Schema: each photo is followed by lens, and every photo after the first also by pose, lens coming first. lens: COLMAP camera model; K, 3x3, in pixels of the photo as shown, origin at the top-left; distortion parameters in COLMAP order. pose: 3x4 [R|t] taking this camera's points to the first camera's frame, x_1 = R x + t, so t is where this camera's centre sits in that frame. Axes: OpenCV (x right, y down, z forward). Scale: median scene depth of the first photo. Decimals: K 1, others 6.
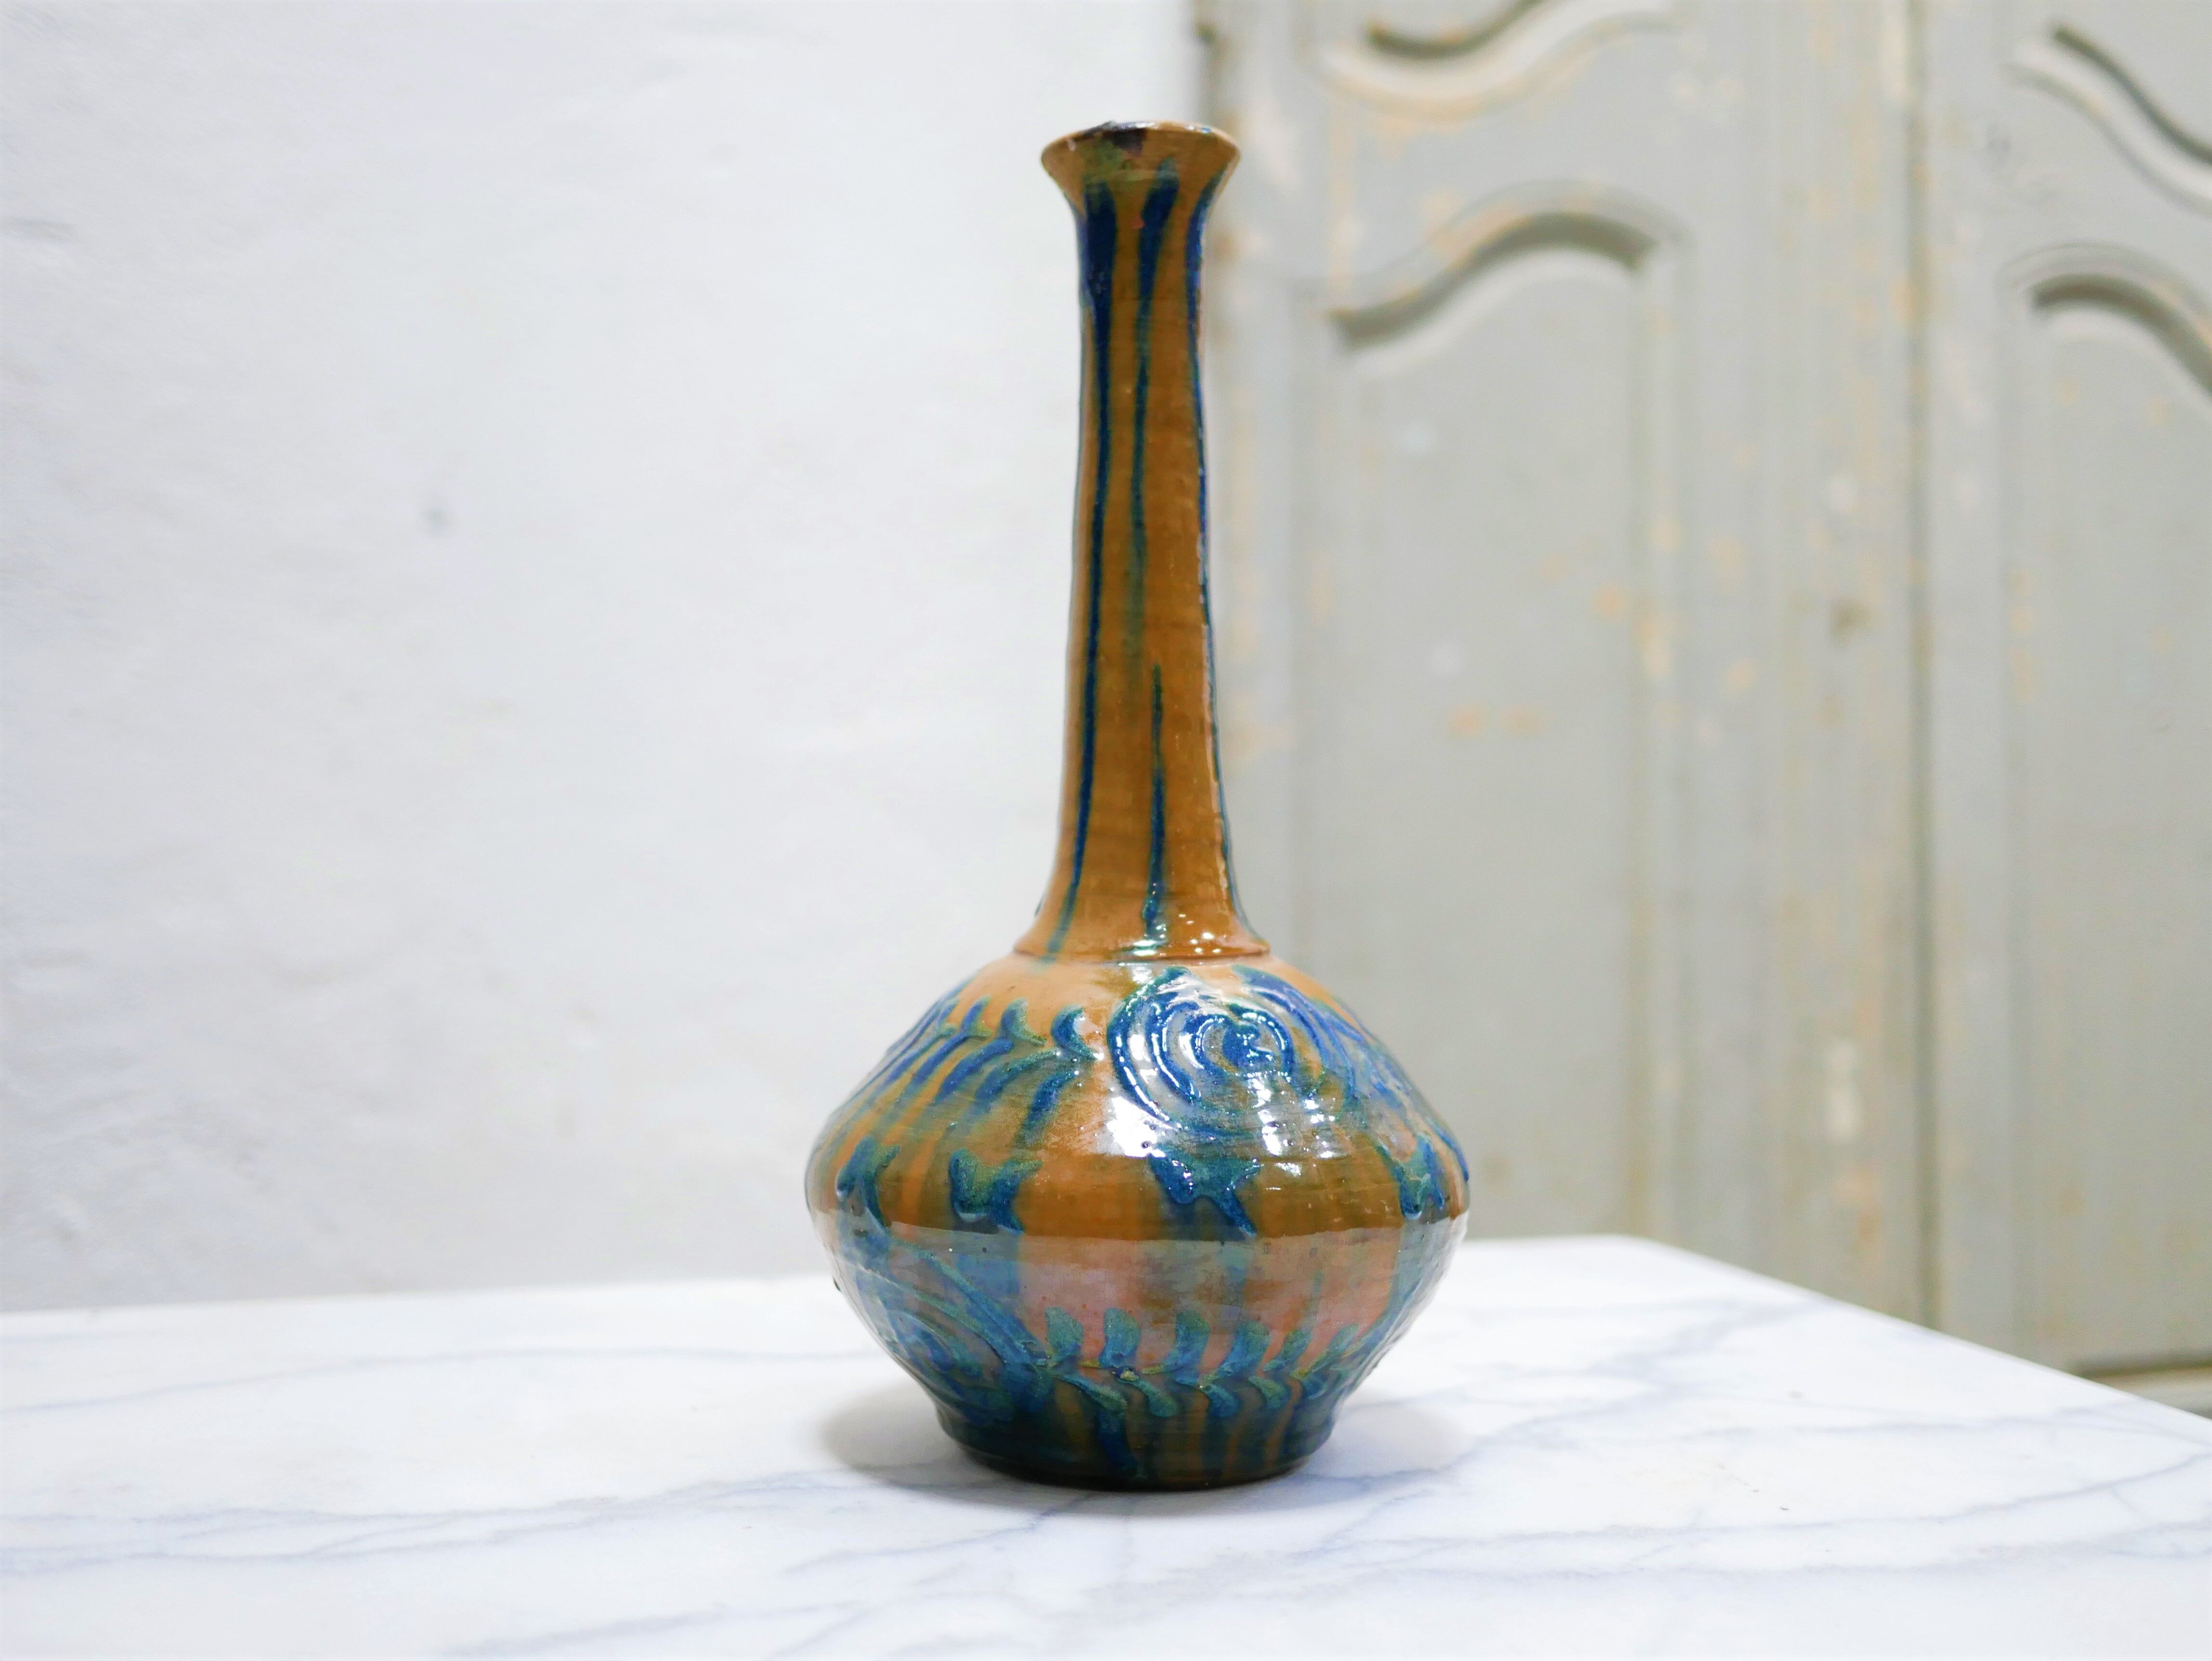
lens RADIAL K [[2543.8, 0, 1107.1], [0, 2543.8, 822.6], [0, 0, 1]] dist [-0.015894, 0.000000]
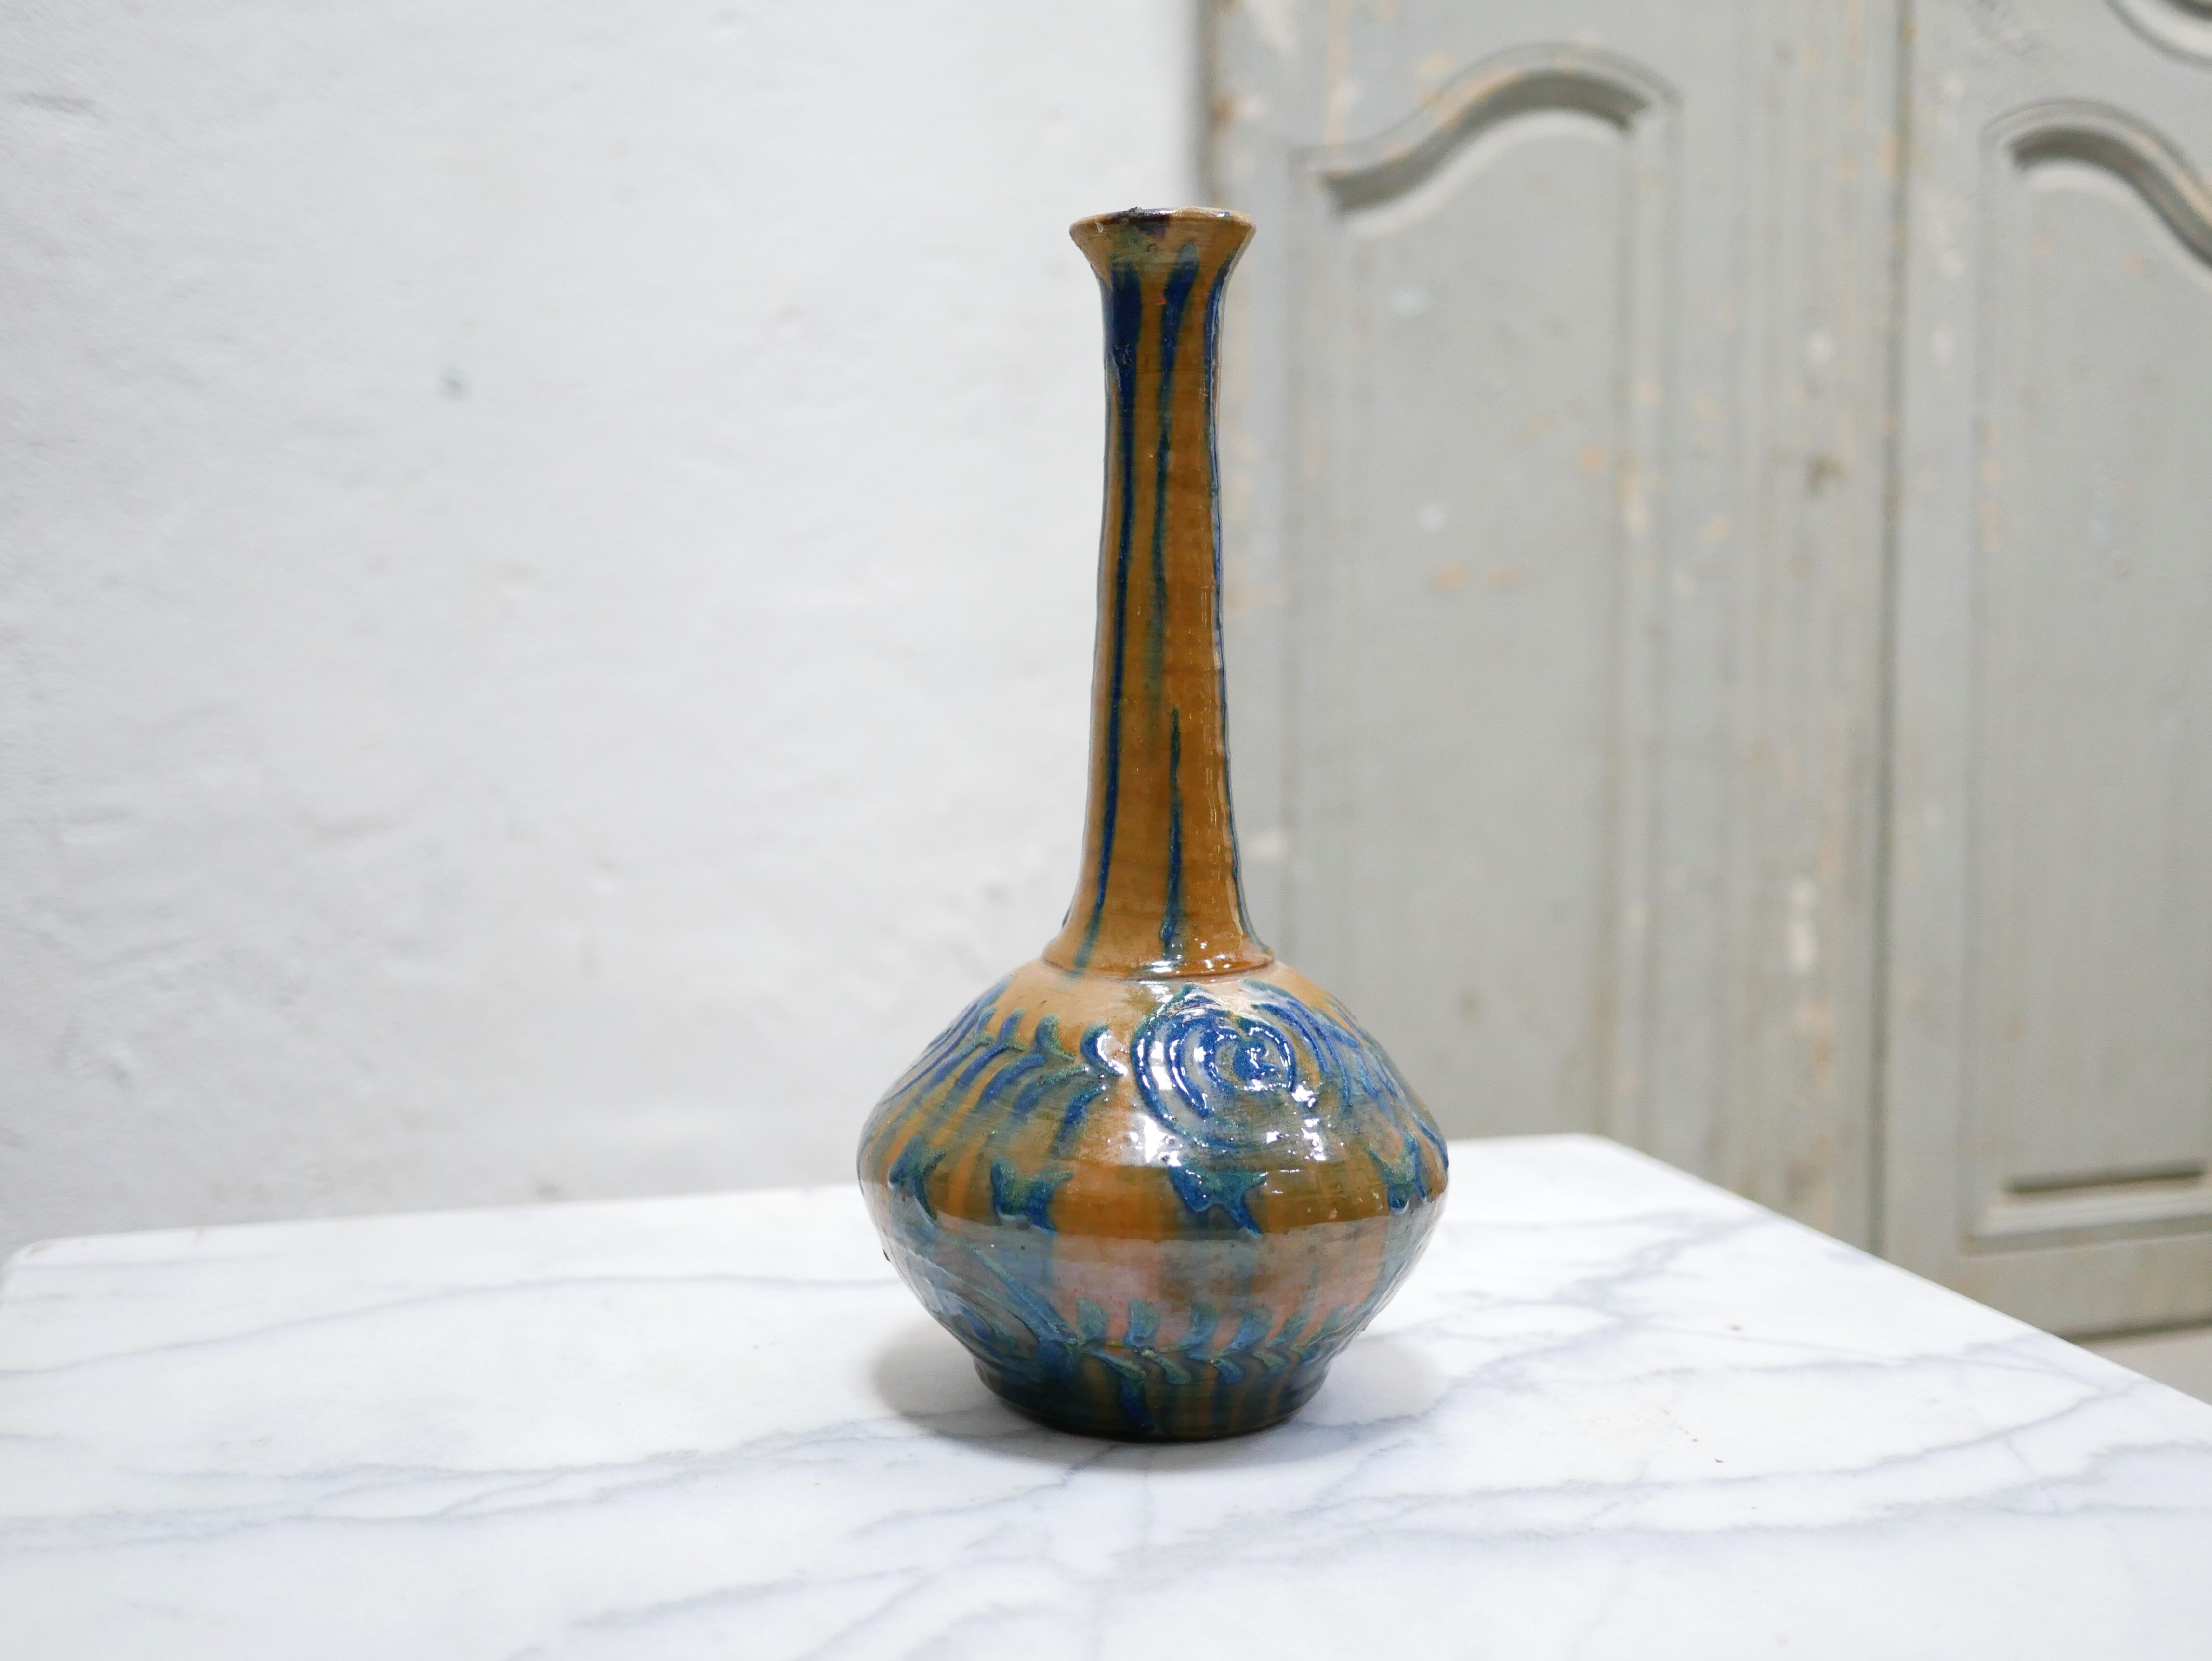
lens RADIAL K [[2543.8, 0, 1106.6], [0, 2543.8, 818.5], [0, 0, 1]] dist [-0.015894, 0.000000]
pose [[0.999954, 0.003878, 0.008723, -0.019583], [-0.004764, 0.994575, 0.103914, -0.129266], [-0.008273, -0.103951, 0.994548, -0.102285]]
